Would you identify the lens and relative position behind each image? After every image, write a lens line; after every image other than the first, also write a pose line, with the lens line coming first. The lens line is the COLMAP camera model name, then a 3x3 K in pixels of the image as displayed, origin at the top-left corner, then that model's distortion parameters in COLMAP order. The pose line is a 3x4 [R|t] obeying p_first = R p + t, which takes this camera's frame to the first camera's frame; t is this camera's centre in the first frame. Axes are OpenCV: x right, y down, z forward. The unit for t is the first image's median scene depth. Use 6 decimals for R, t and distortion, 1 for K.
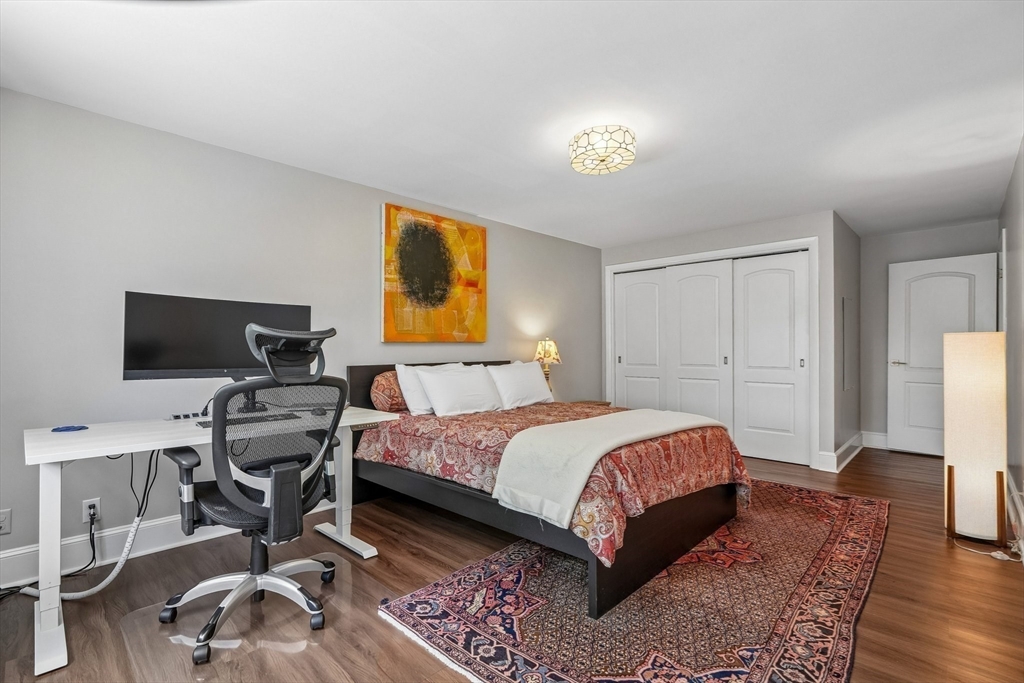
lens RADIAL K [[466.0, 0, 492.7], [0, 466.0, 353.5], [0, 0, 1]] dist [-0.010665, 0.004710]
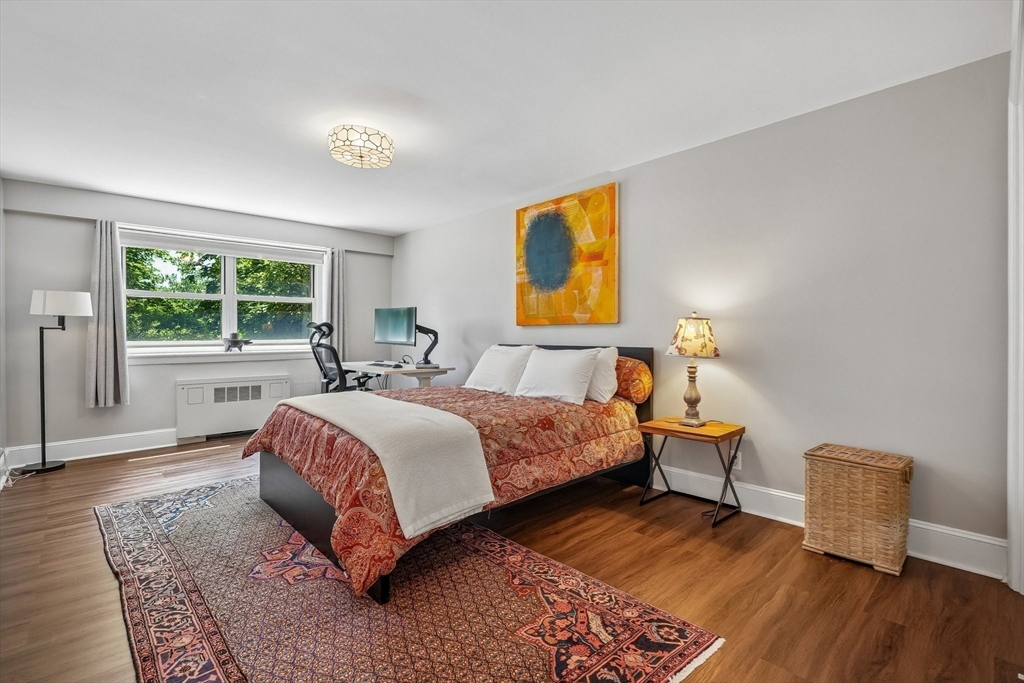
lens RADIAL K [[466.0, 0, 512.2], [0, 466.0, 333.1], [0, 0, 1]] dist [-0.010665, 0.004710]
pose [[-0.029883, 0.001178, -0.999553, 0.936224], [-0.012105, 0.999926, 0.001540, -0.007049], [0.999480, 0.012145, -0.029866, 0.989150]]
